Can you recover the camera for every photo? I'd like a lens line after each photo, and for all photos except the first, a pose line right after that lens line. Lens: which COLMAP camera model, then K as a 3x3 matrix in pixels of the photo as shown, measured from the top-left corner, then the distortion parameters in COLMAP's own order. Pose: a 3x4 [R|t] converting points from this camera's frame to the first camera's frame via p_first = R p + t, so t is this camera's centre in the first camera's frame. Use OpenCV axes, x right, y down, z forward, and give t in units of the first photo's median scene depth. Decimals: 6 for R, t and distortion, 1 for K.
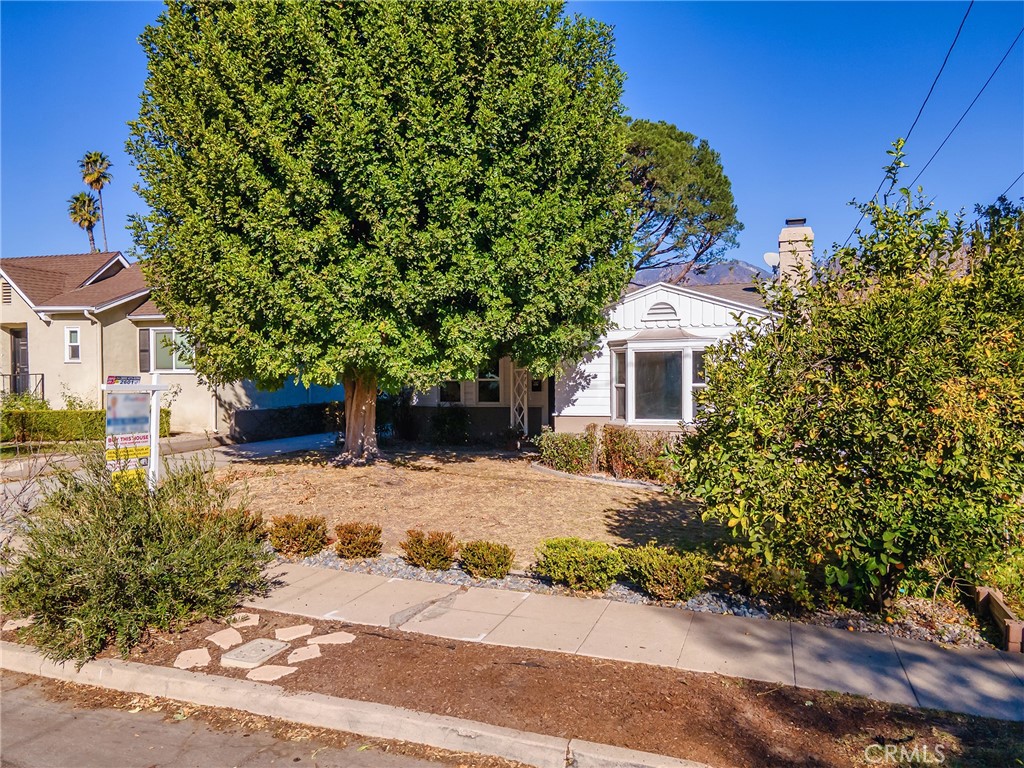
lens RADIAL K [[743.5, 0, 508.3], [0, 743.5, 381.2], [0, 0, 1]] dist [0.030004, 0.038704]
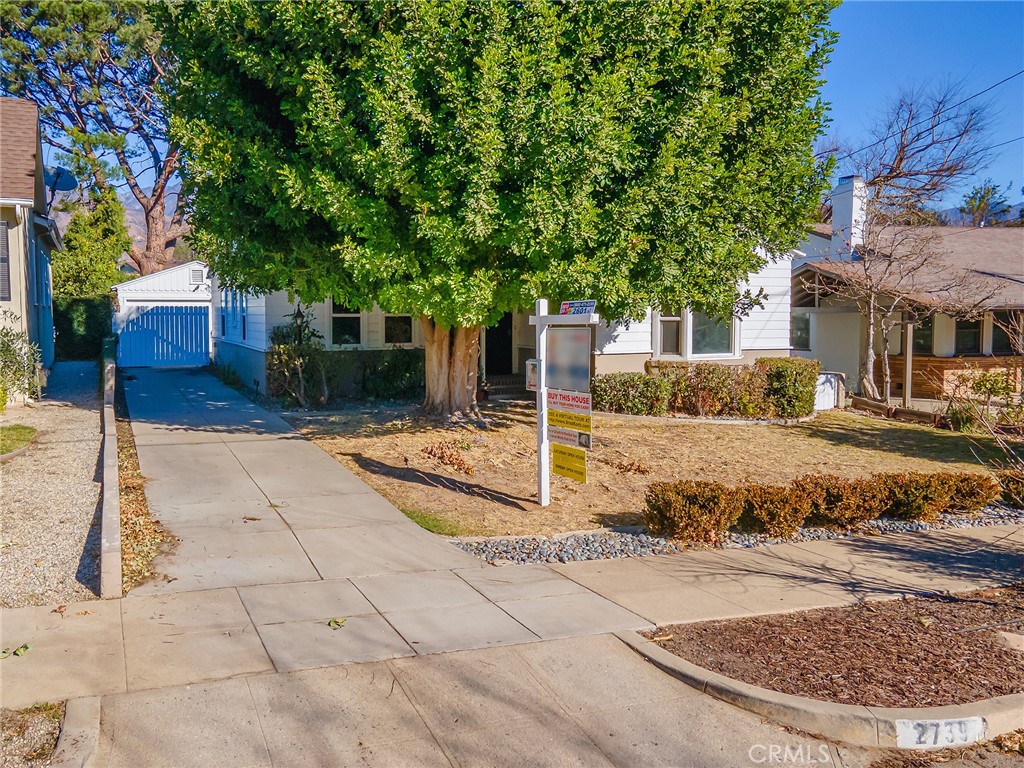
lens RADIAL K [[859.5, 0, 431.3], [0, 859.5, 381.7], [0, 0, 1]] dist [0.037864, 0.002492]
pose [[0.769010, -0.050242, 0.637259, -1.026186], [0.005647, 0.997402, 0.071822, 0.006824], [-0.639211, -0.051633, 0.767296, 0.483515]]
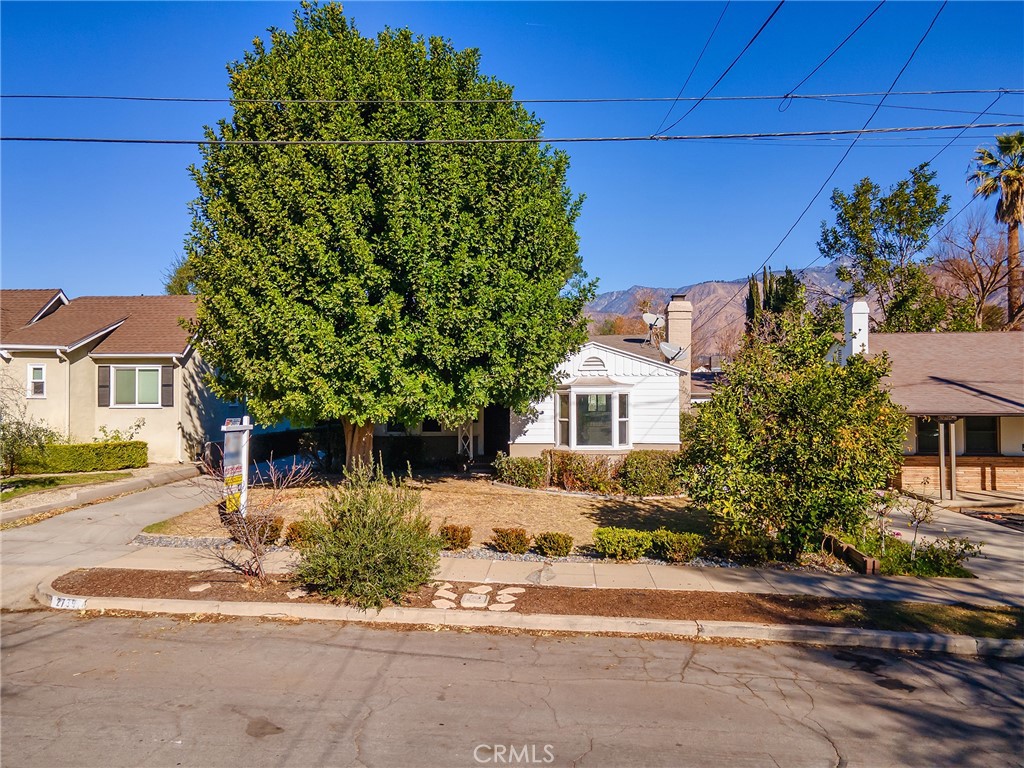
lens RADIAL K [[743.5, 0, 508.3], [0, 743.5, 381.2], [0, 0, 1]] dist [0.030004, 0.038704]
pose [[0.967152, 0.007694, 0.254081, -0.366314], [-0.000648, 0.999613, -0.027802, -0.034083], [-0.254197, 0.026725, 0.966783, -0.313018]]
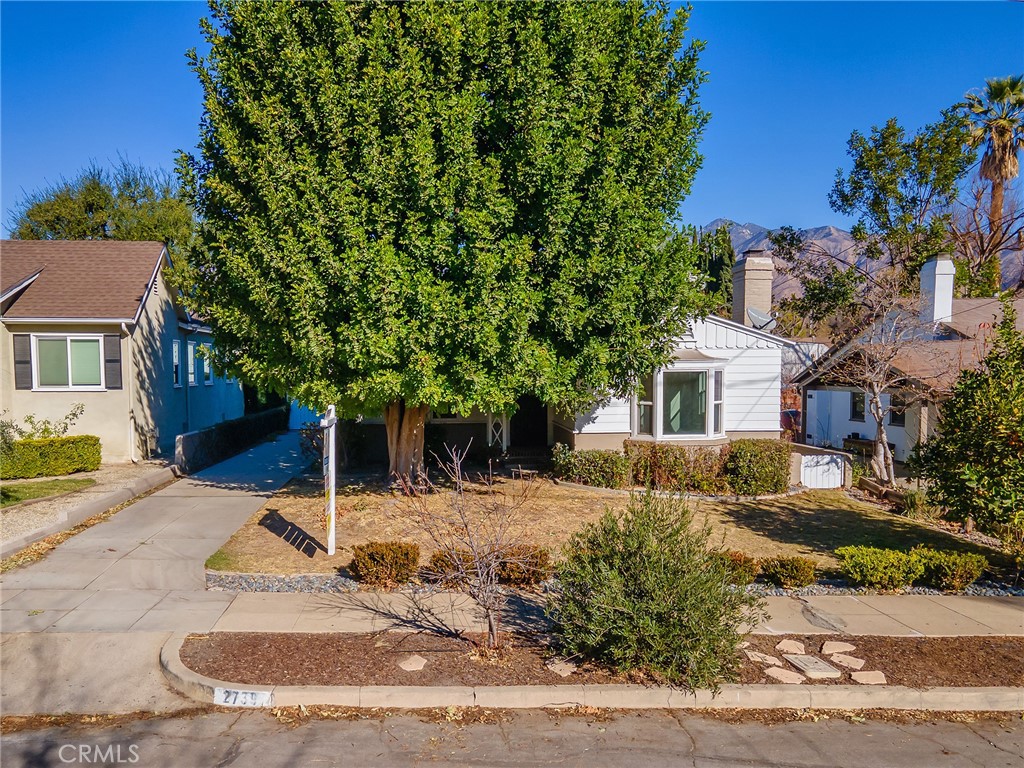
lens RADIAL K [[818.8, 0, 471.0], [0, 818.8, 425.0], [0, 0, 1]] dist [0.040796, 0.009987]
pose [[0.923800, -0.026236, 0.381976, -0.696091], [0.004113, 0.998272, 0.058620, -0.043431], [-0.382854, -0.052582, 0.922311, 0.029218]]
